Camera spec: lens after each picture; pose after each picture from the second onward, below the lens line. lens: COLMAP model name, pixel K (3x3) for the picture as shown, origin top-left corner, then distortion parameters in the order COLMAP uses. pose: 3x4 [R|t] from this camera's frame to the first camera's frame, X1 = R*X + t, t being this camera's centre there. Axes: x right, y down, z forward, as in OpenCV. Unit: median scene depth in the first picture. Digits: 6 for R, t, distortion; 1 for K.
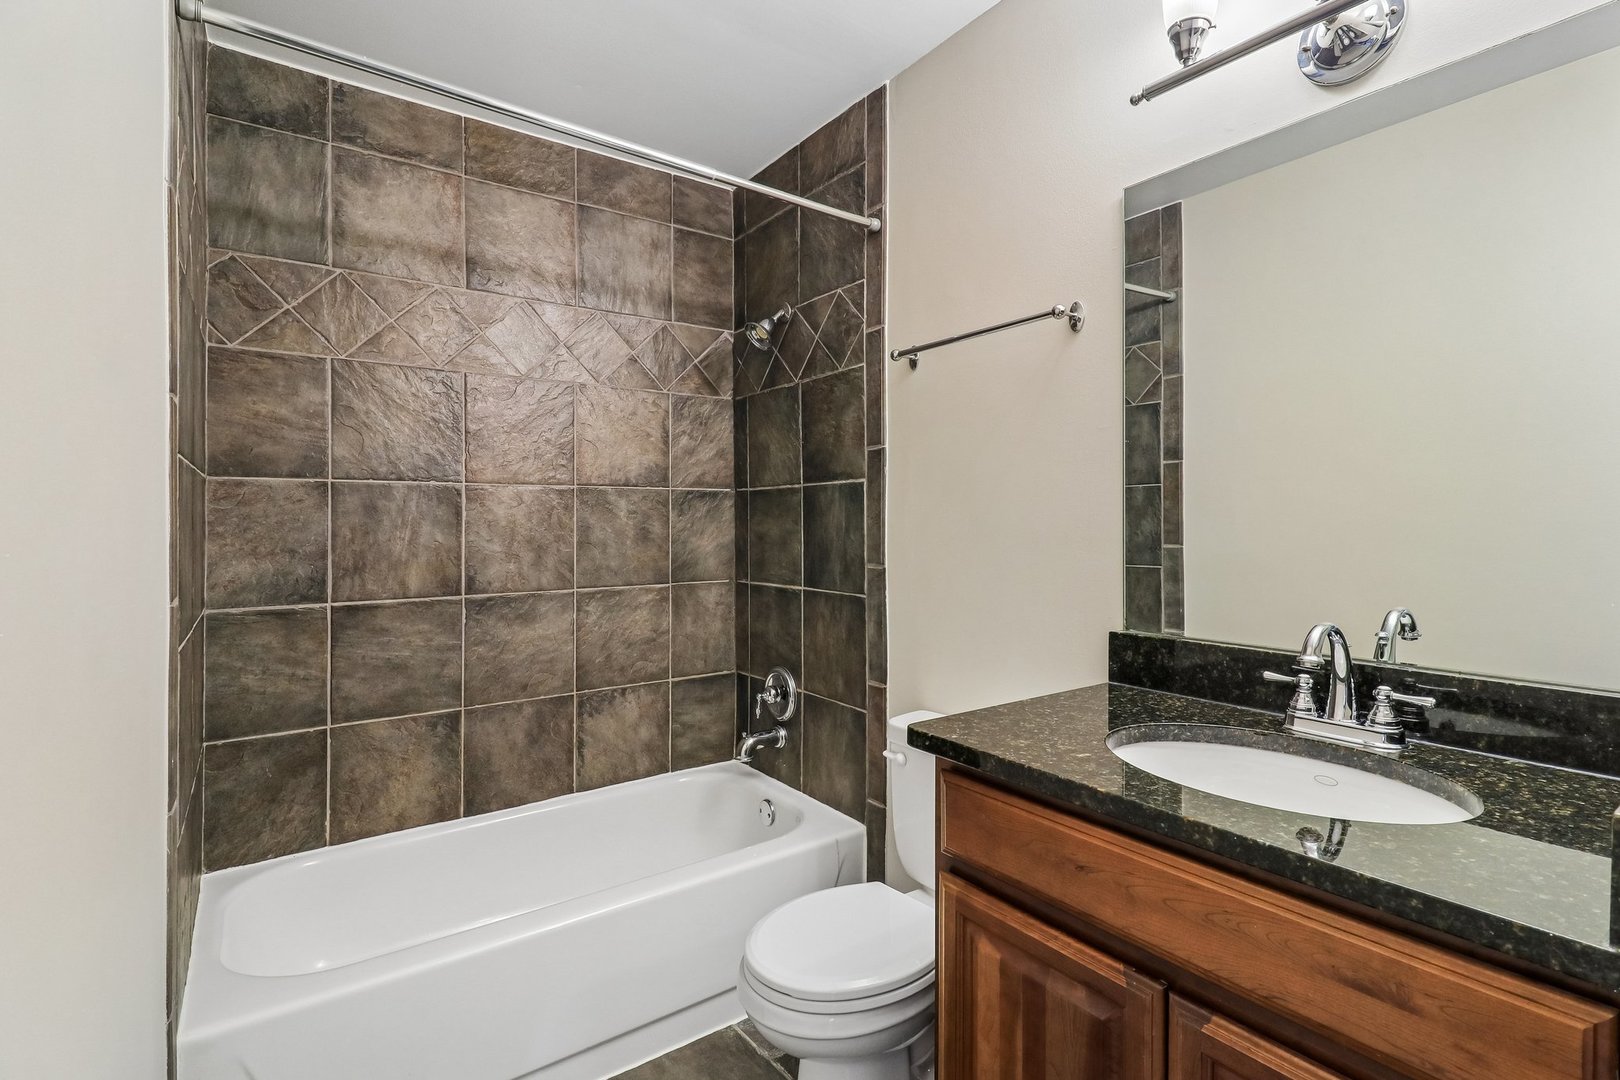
lens RADIAL K [[766.1, 0, 811.6], [0, 766.1, 529.9], [0, 0, 1]] dist [0.016848, -0.000570]
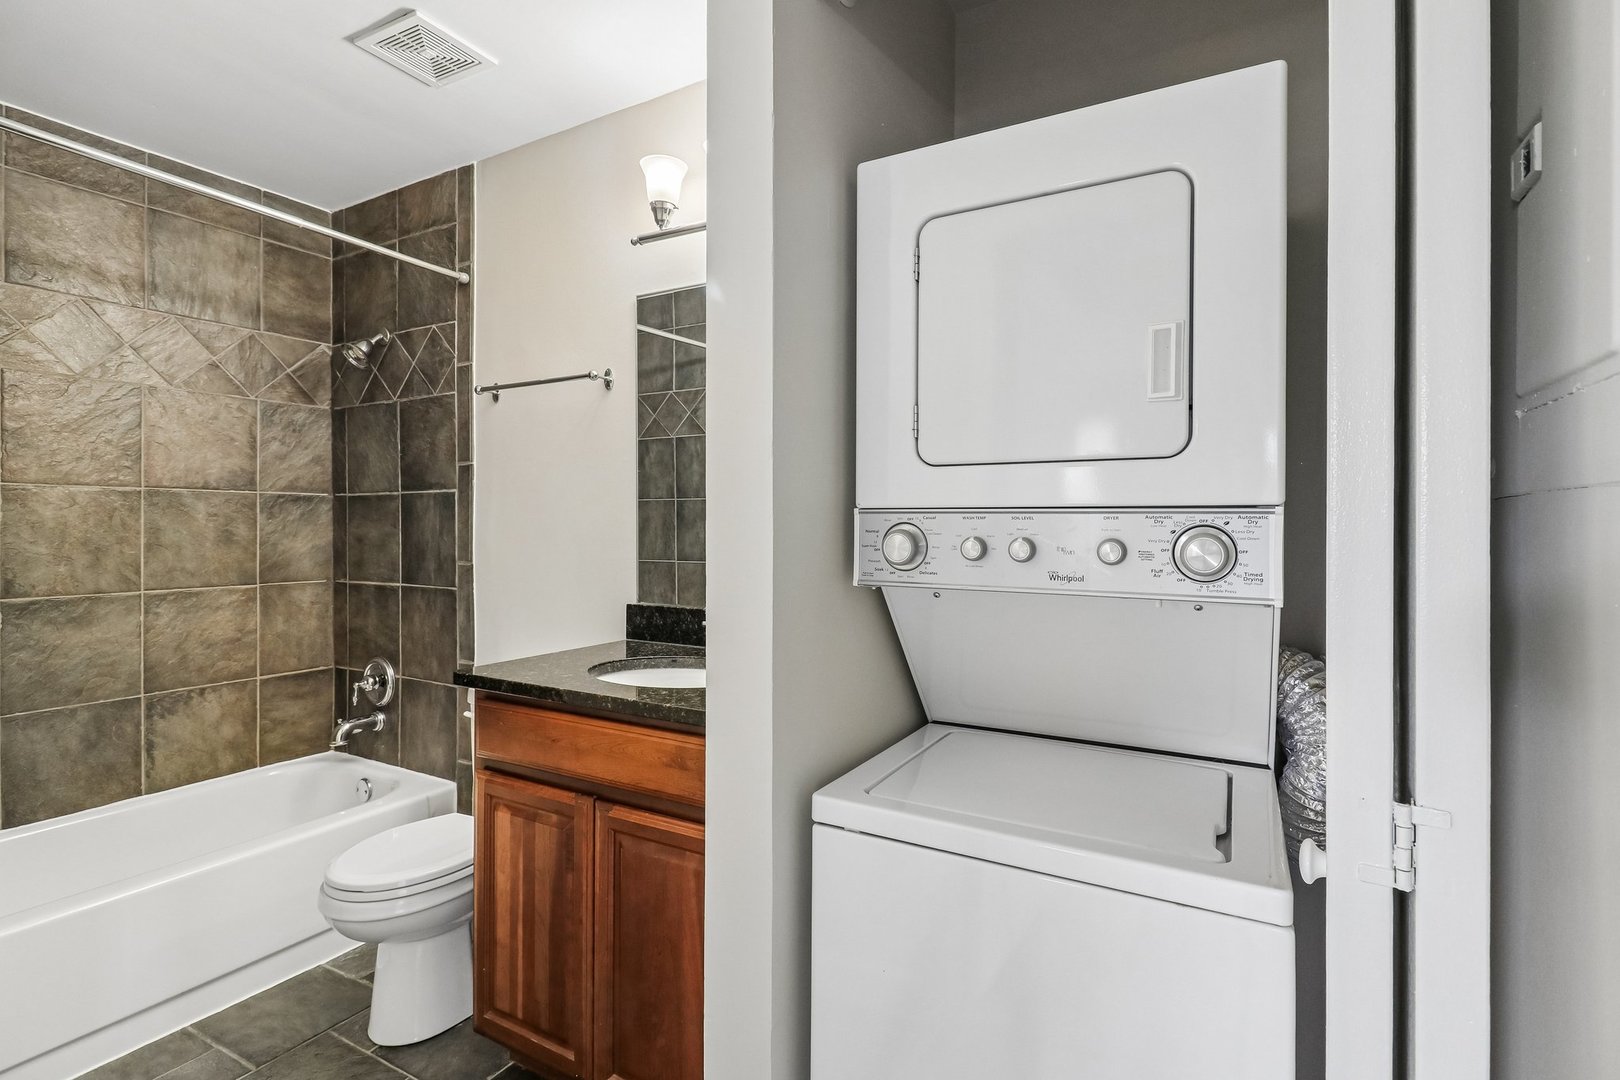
lens RADIAL K [[758.8, 0, 815.4], [0, 758.8, 535.7], [0, 0, 1]] dist [0.003532, -0.009044]
pose [[0.905014, 0.001531, 0.425380, 0.067215], [-0.002265, 0.999997, 0.001219, 0.001735], [-0.425377, -0.002067, 0.905014, -0.269753]]
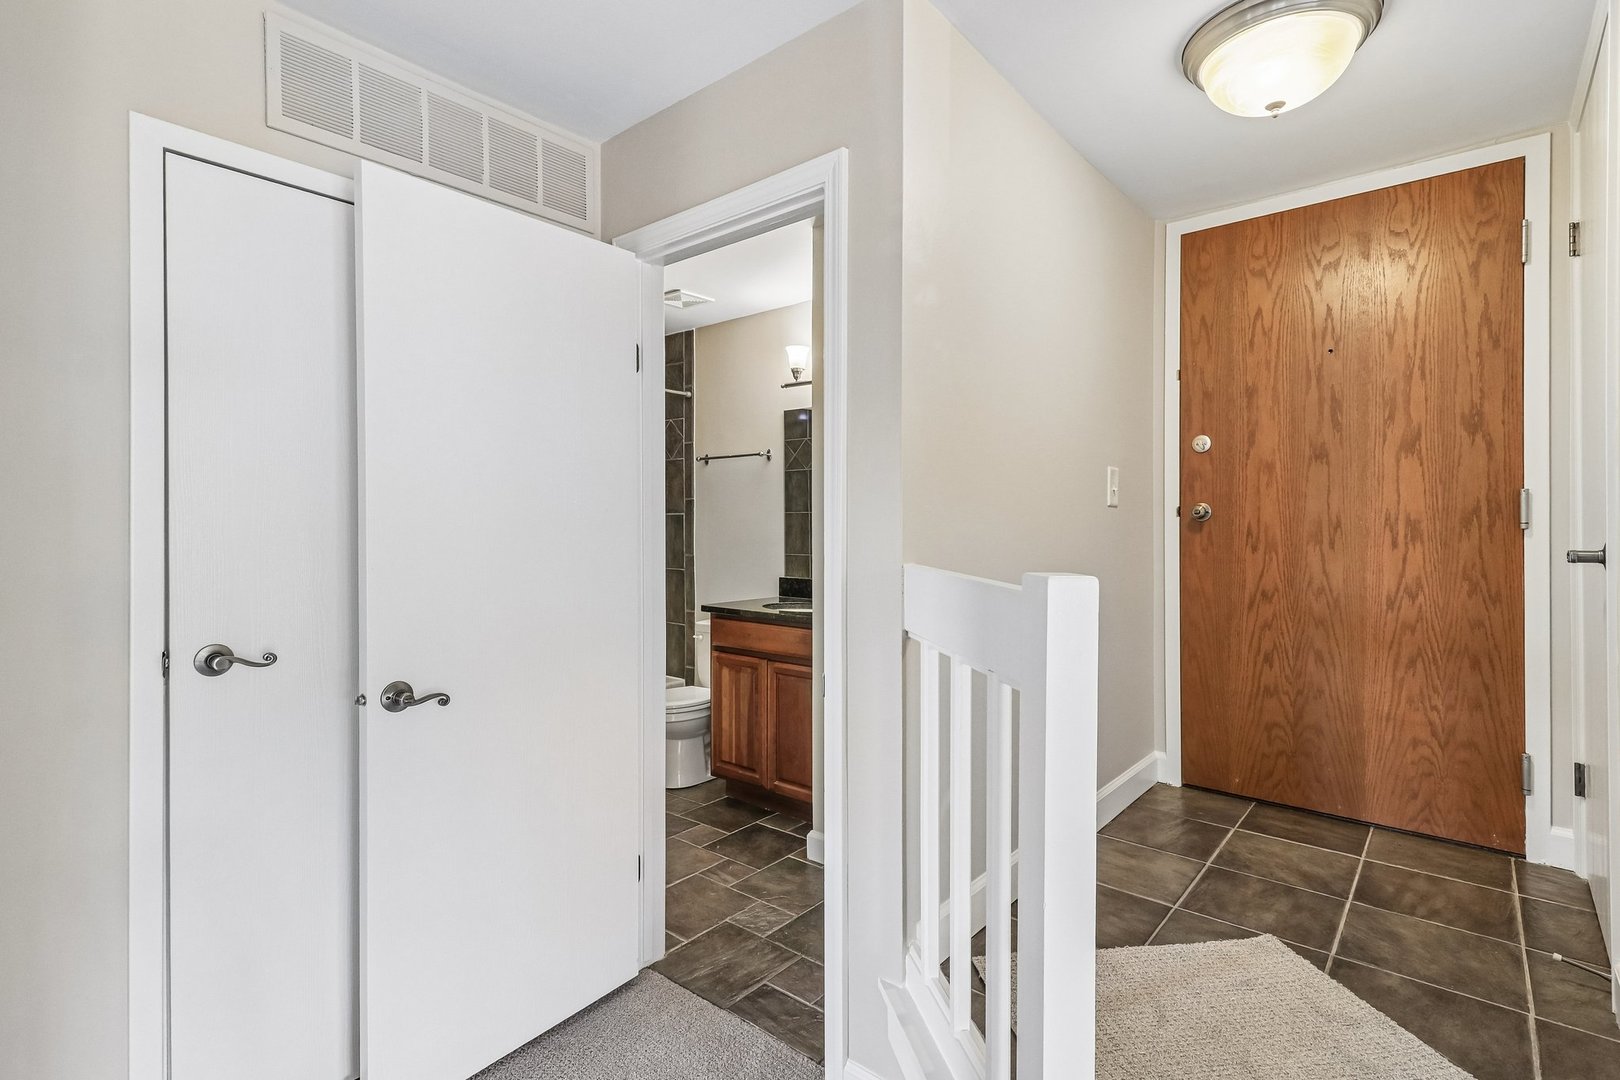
lens RADIAL K [[766.1, 0, 811.6], [0, 766.1, 529.9], [0, 0, 1]] dist [0.016848, -0.000570]
pose [[0.969409, -0.002068, 0.245443, -0.096757], [0.002036, 0.999998, 0.000386, -0.020305], [-0.245443, 0.000125, 0.969411, -1.009658]]
